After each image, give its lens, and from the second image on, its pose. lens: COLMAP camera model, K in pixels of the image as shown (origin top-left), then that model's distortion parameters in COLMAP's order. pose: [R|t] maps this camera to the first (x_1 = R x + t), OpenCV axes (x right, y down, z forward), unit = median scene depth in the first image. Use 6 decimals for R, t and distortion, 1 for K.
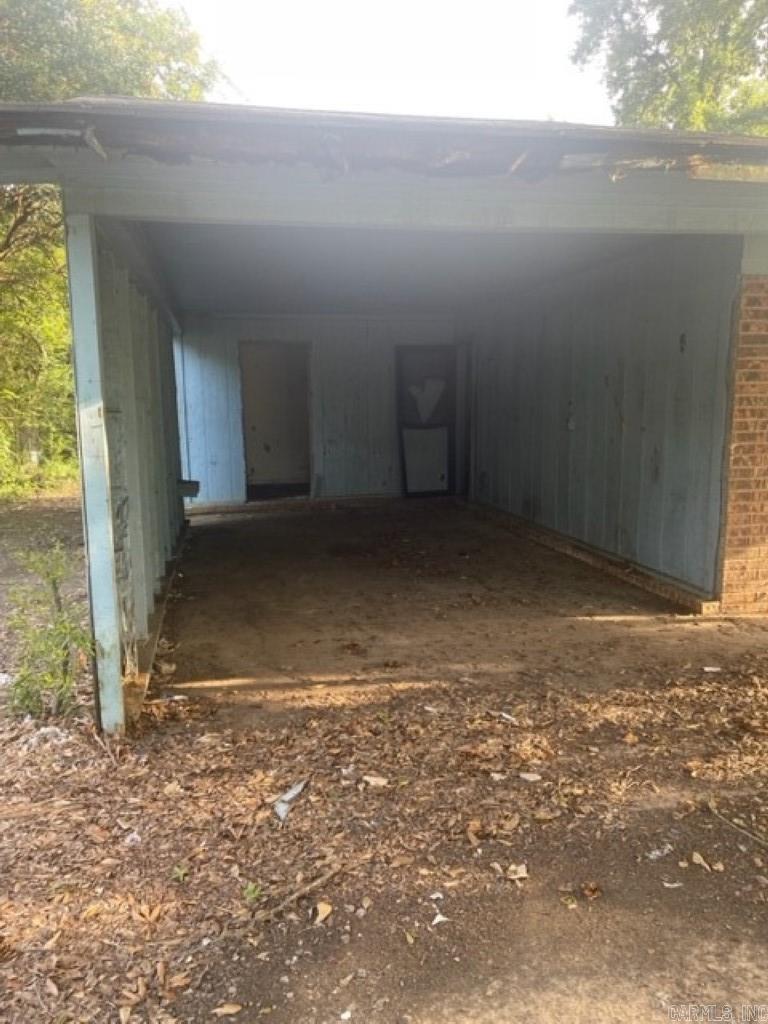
lens RADIAL K [[774.3, 0, 390.0], [0, 774.3, 515.7], [0, 0, 1]] dist [0.053952, -0.085138]
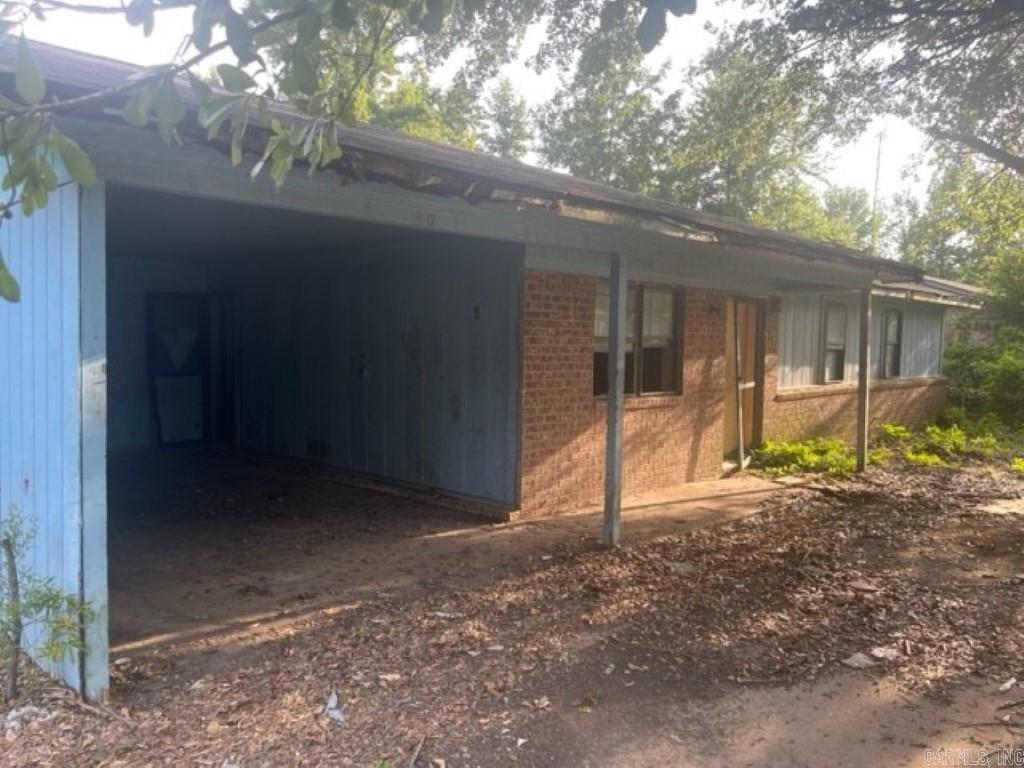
lens RADIAL K [[774.3, 0, 518.6], [0, 774.3, 374.1], [0, 0, 1]] dist [0.053952, -0.085138]
pose [[0.819762, -0.001739, 0.572702, -0.441248], [0.065097, 0.993797, -0.090162, 0.000456], [-0.568993, 0.111192, 0.814790, -0.109722]]
